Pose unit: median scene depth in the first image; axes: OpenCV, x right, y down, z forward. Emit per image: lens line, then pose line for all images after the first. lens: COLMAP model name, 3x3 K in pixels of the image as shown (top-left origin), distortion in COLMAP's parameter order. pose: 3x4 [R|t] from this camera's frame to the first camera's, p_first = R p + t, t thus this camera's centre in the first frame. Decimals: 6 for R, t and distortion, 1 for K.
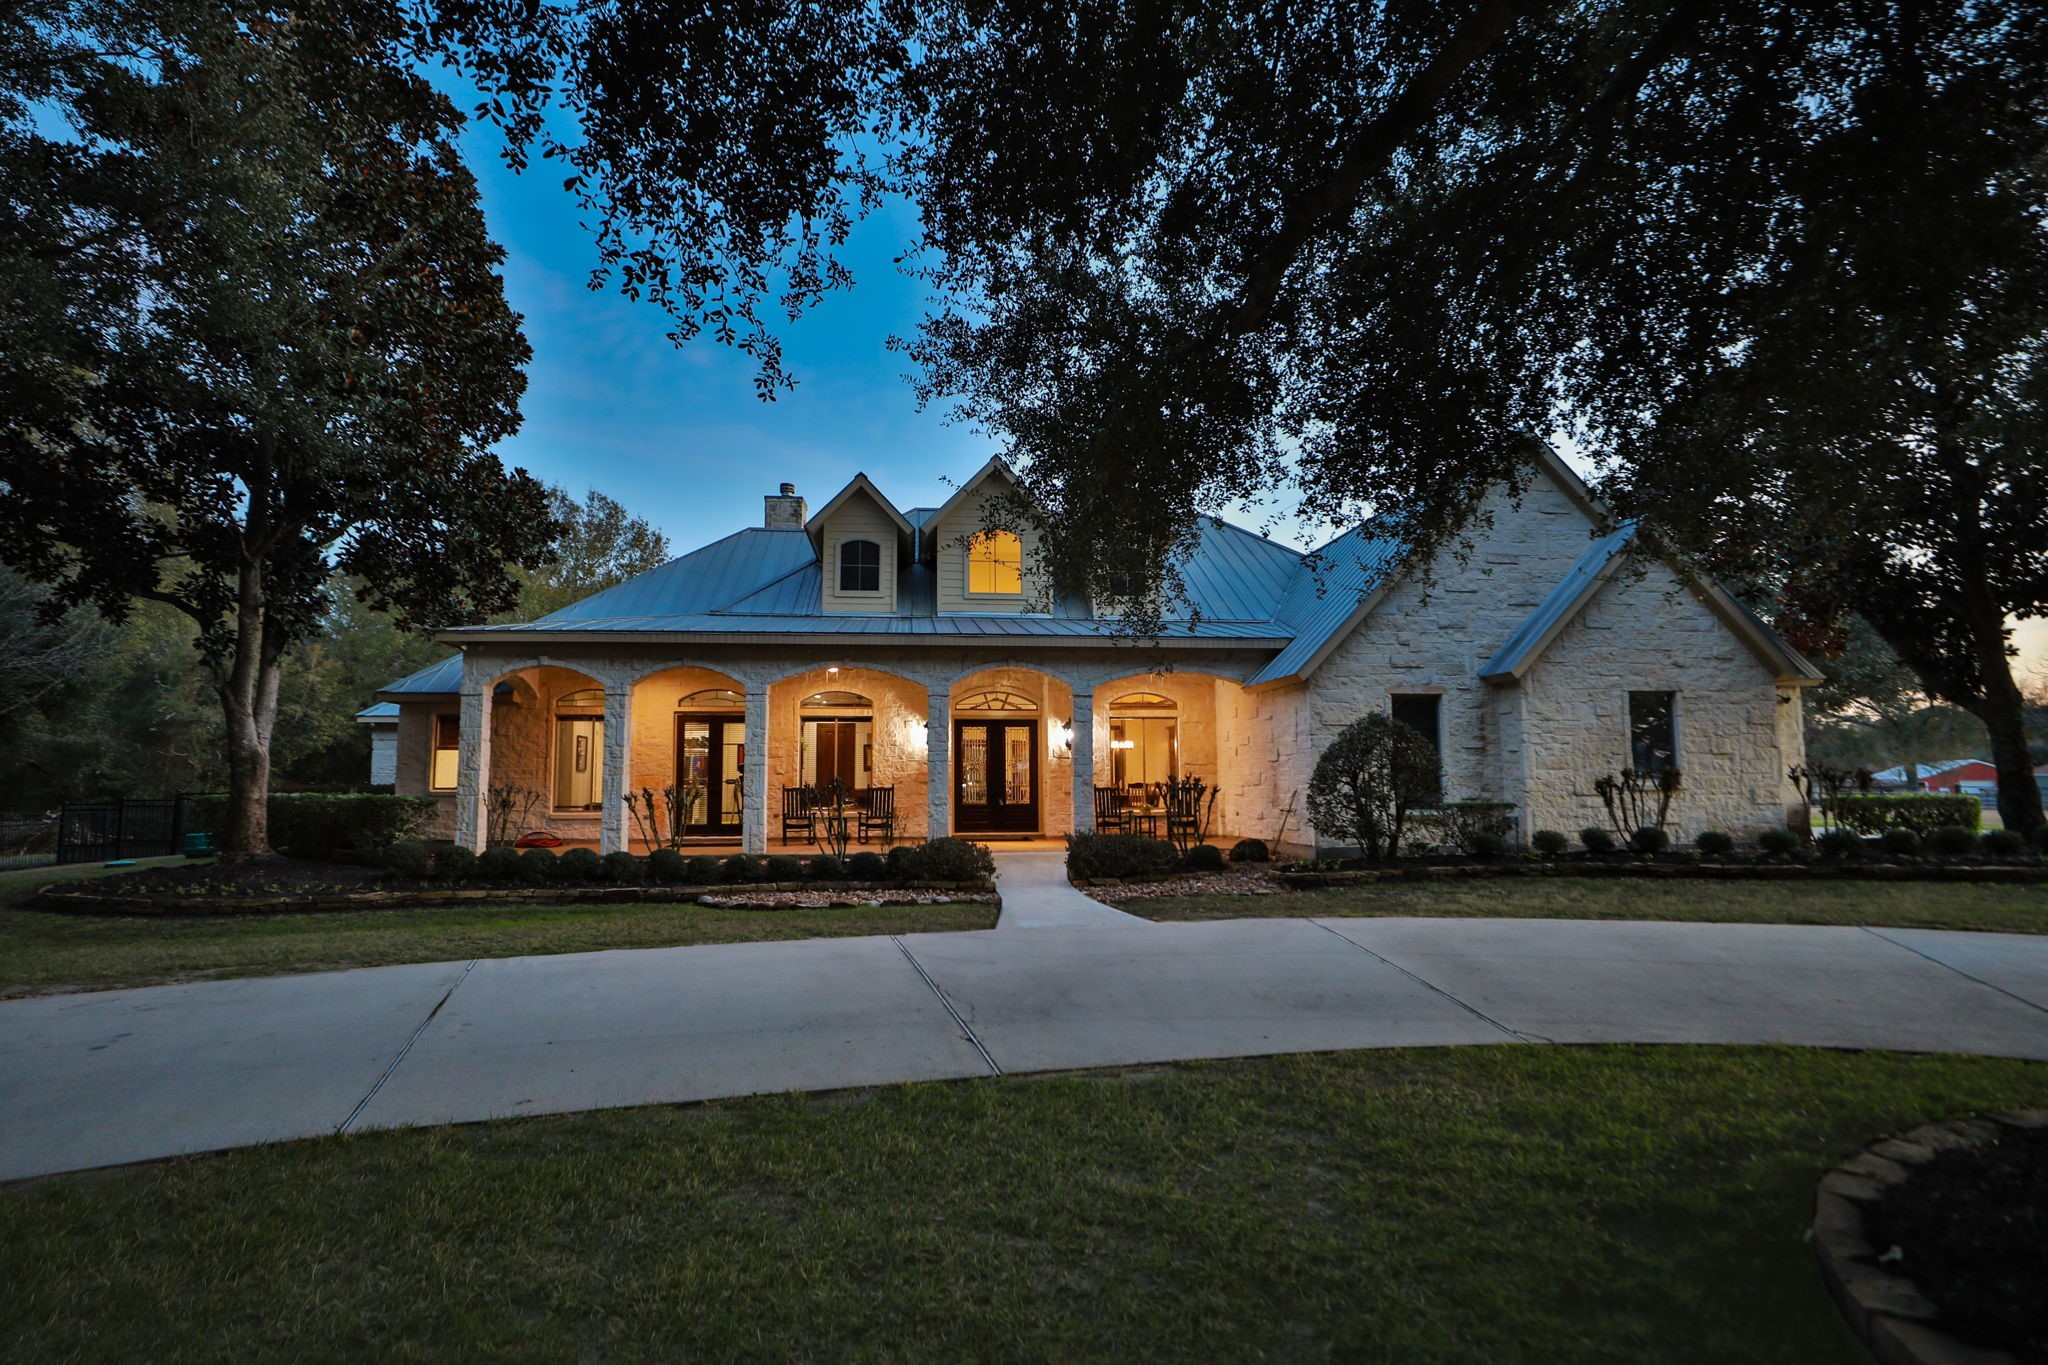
lens RADIAL K [[914.4, 0, 1027.5], [0, 914.4, 687.2], [0, 0, 1]] dist [0.005036, -0.000258]
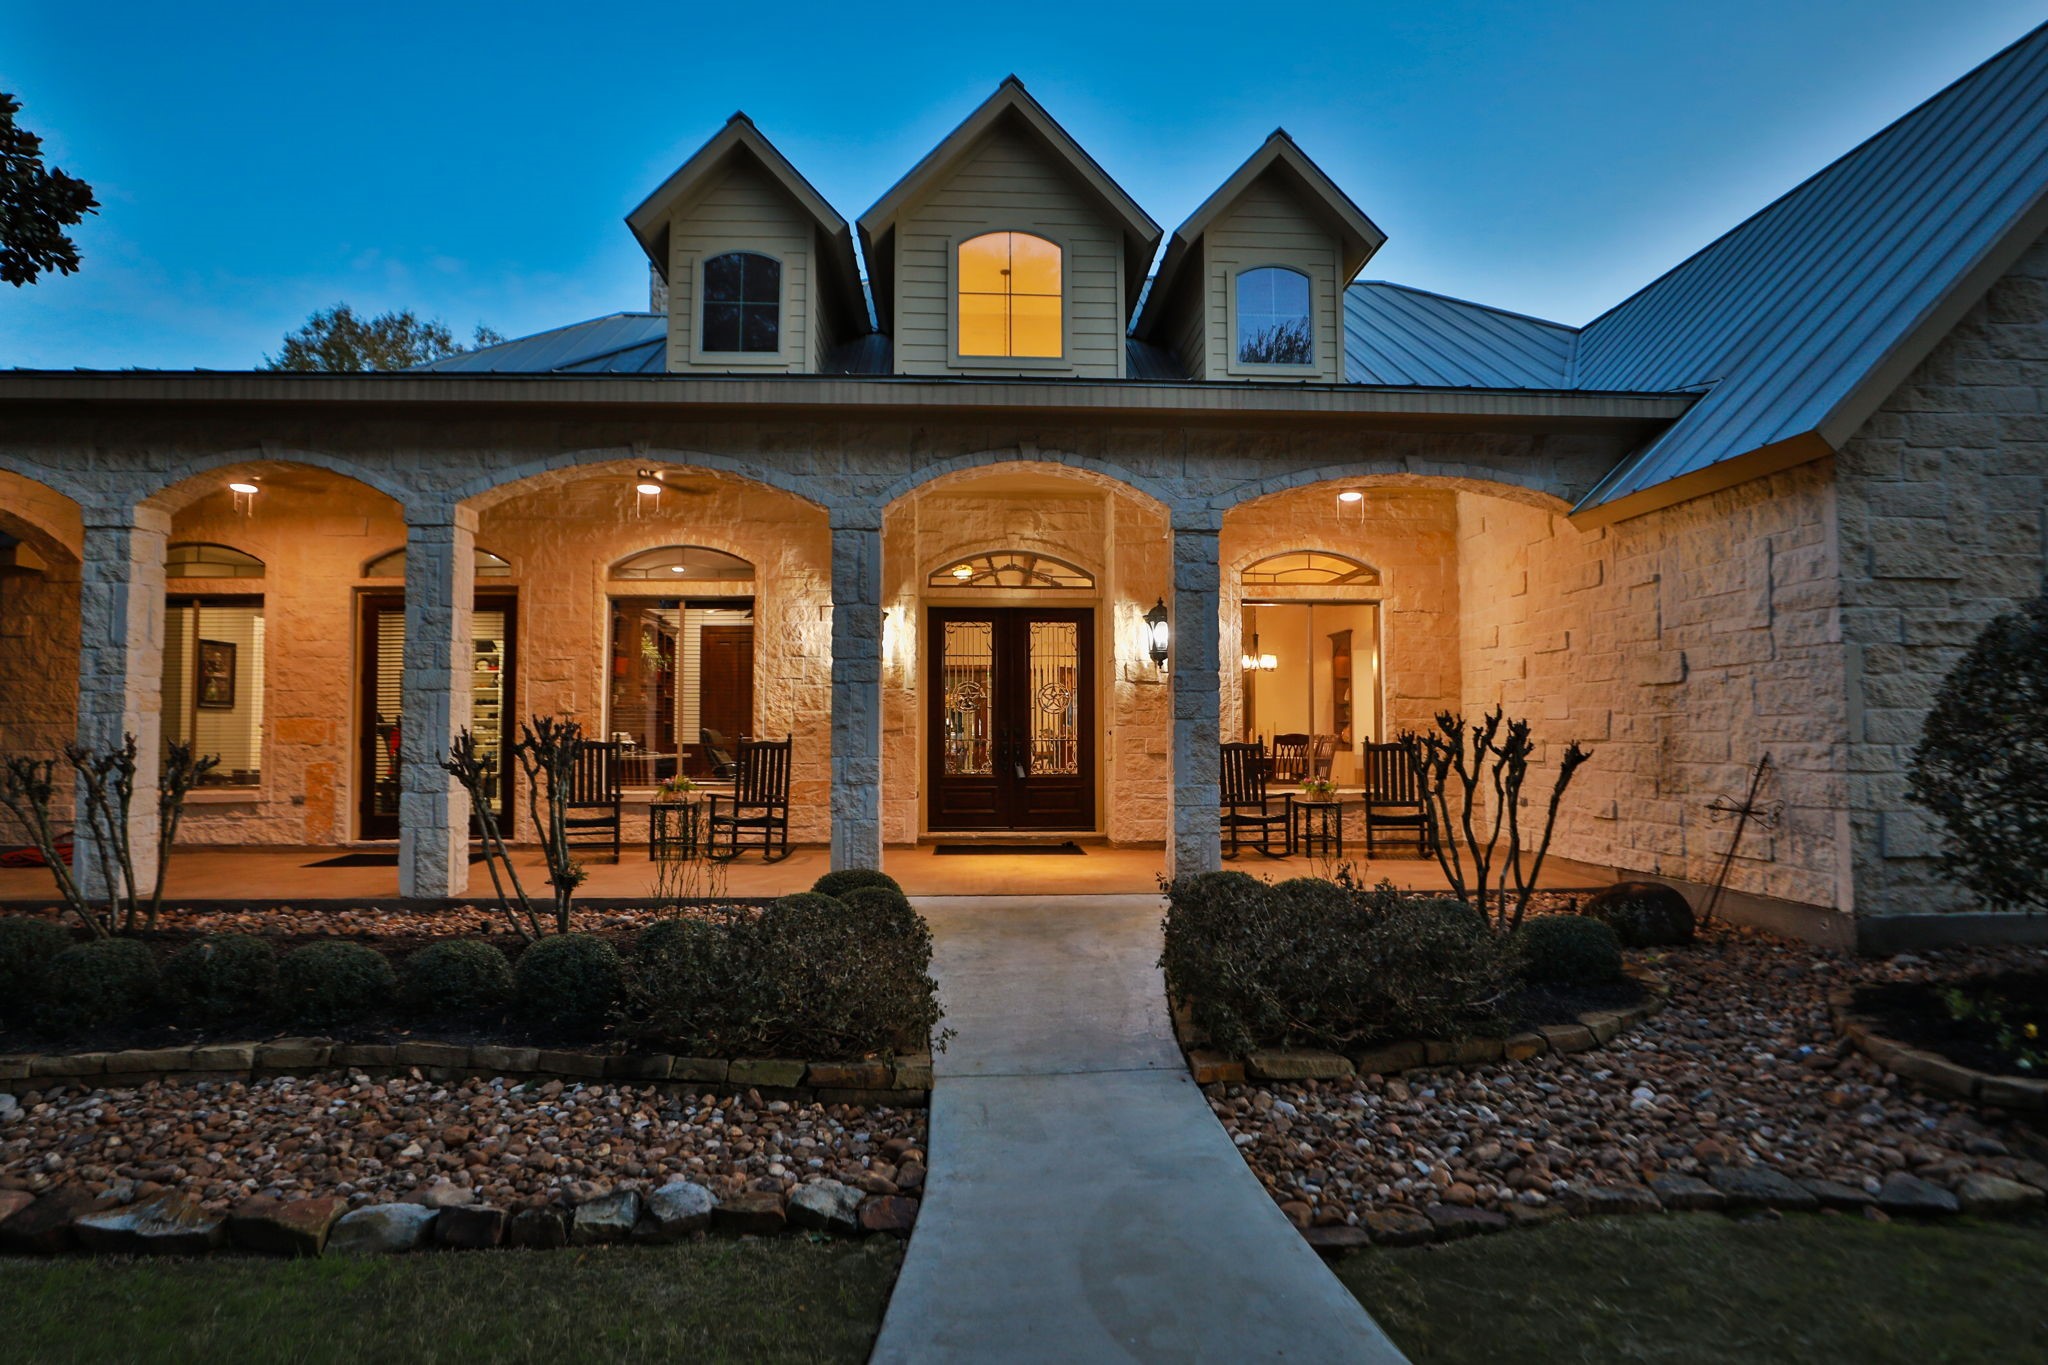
lens RADIAL K [[914.4, 0, 1027.5], [0, 914.4, 687.2], [0, 0, 1]] dist [0.005036, -0.000258]
pose [[0.997184, -0.000025, -0.074998, 0.013421], [0.004205, 0.998446, 0.055578, 0.055432], [0.074880, -0.055737, 0.995634, 0.539695]]
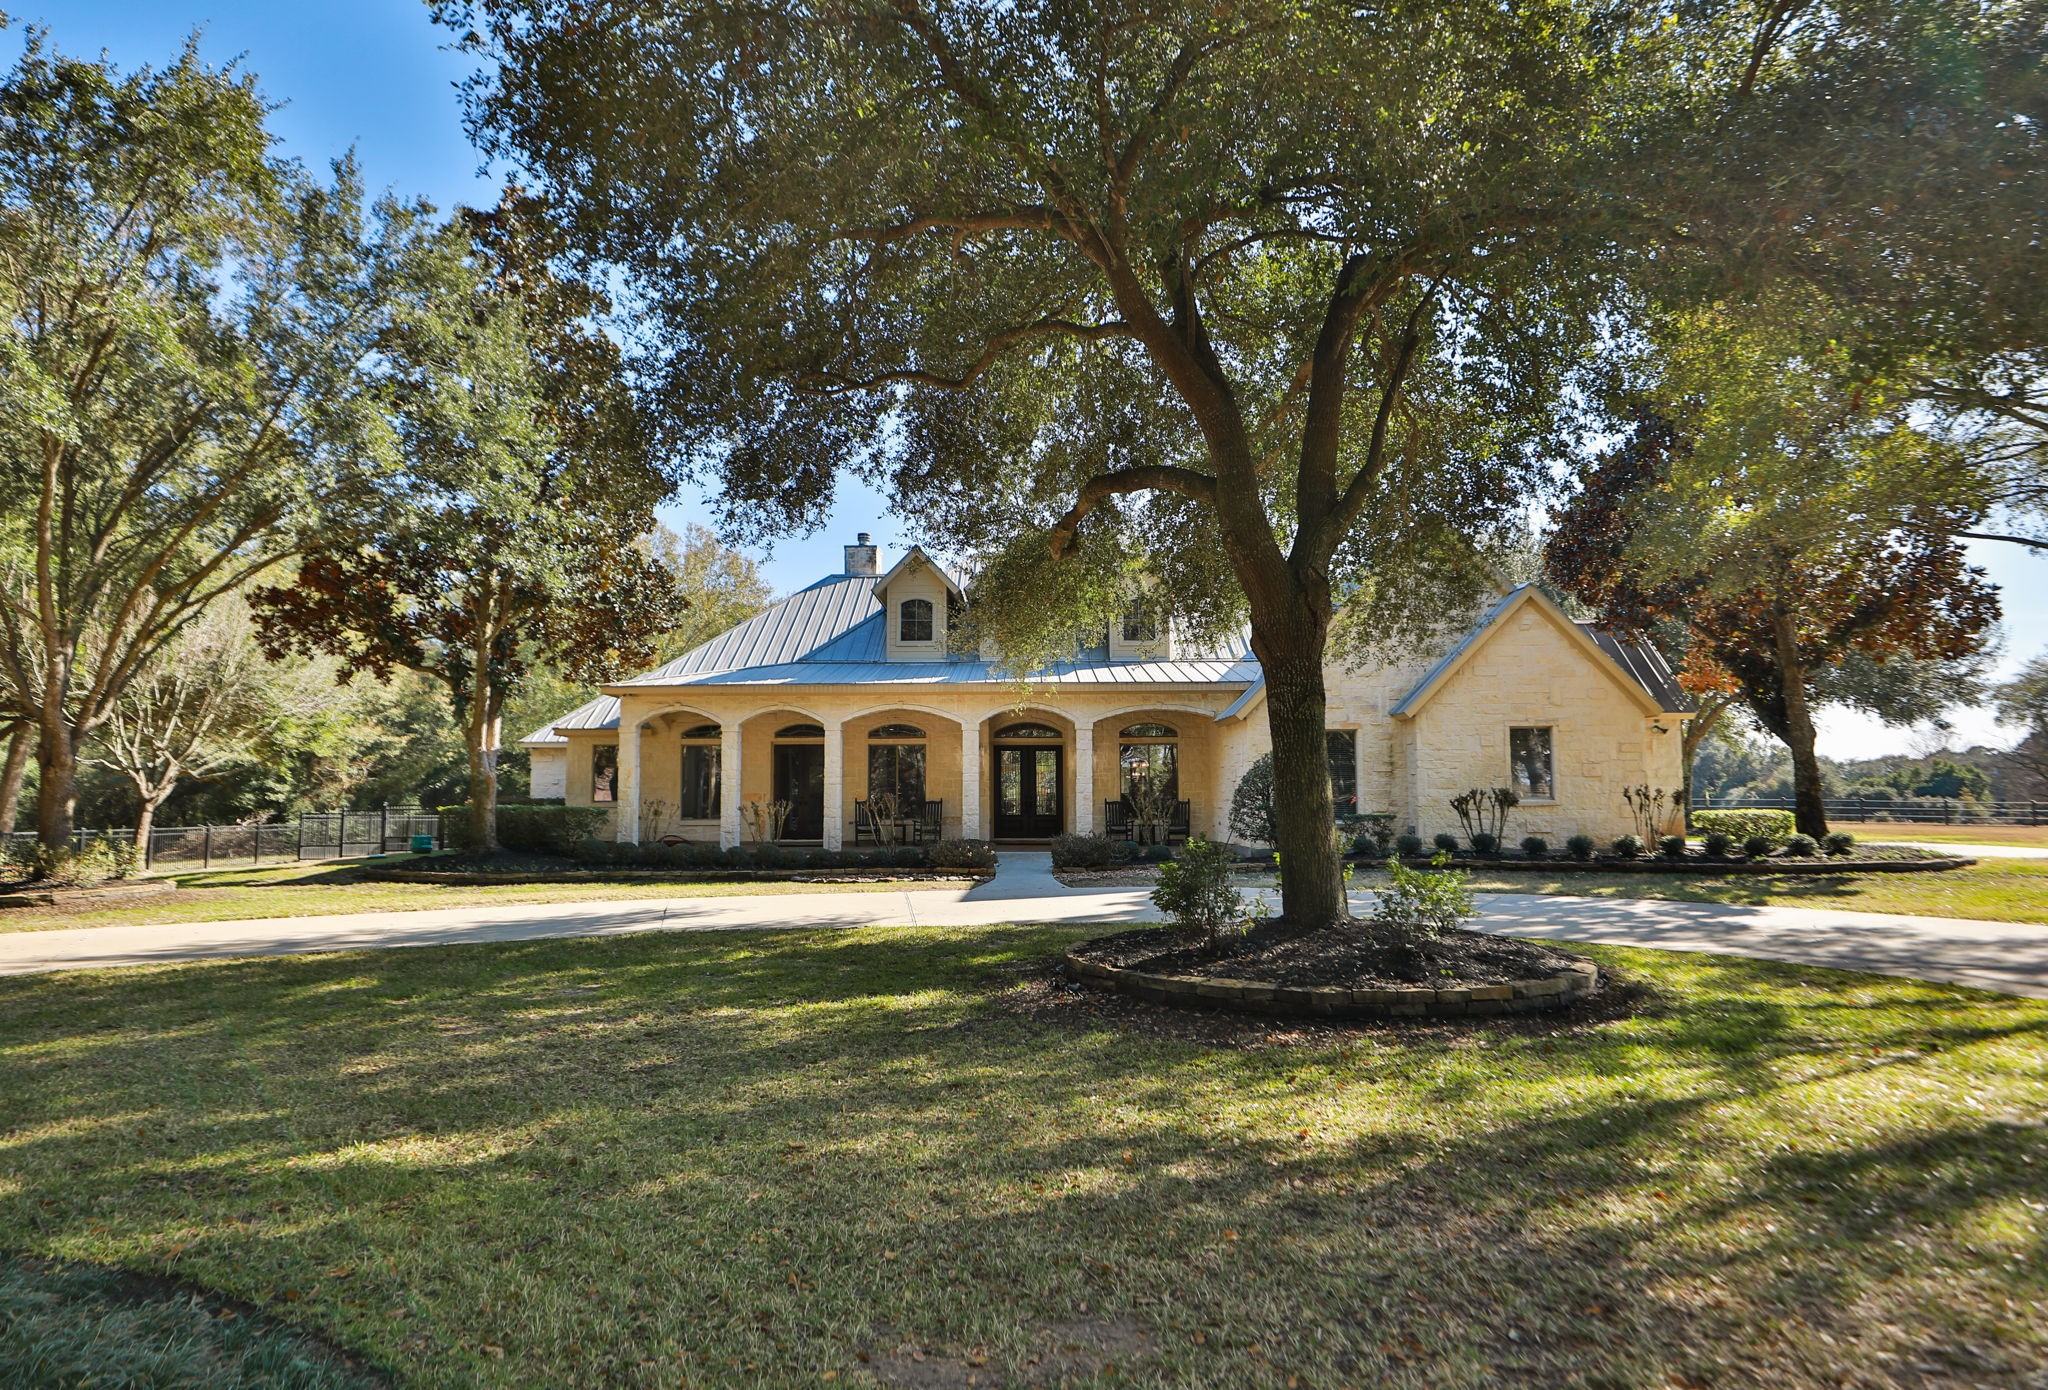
lens RADIAL K [[946.4, 0, 1030.9], [0, 946.4, 724.6], [0, 0, 1]] dist [0.017349, 0.000005]
pose [[0.995214, -0.005983, -0.097539, 0.099229], [0.008782, 0.999561, 0.028290, -0.030397], [0.097327, -0.029011, 0.994830, -0.268421]]
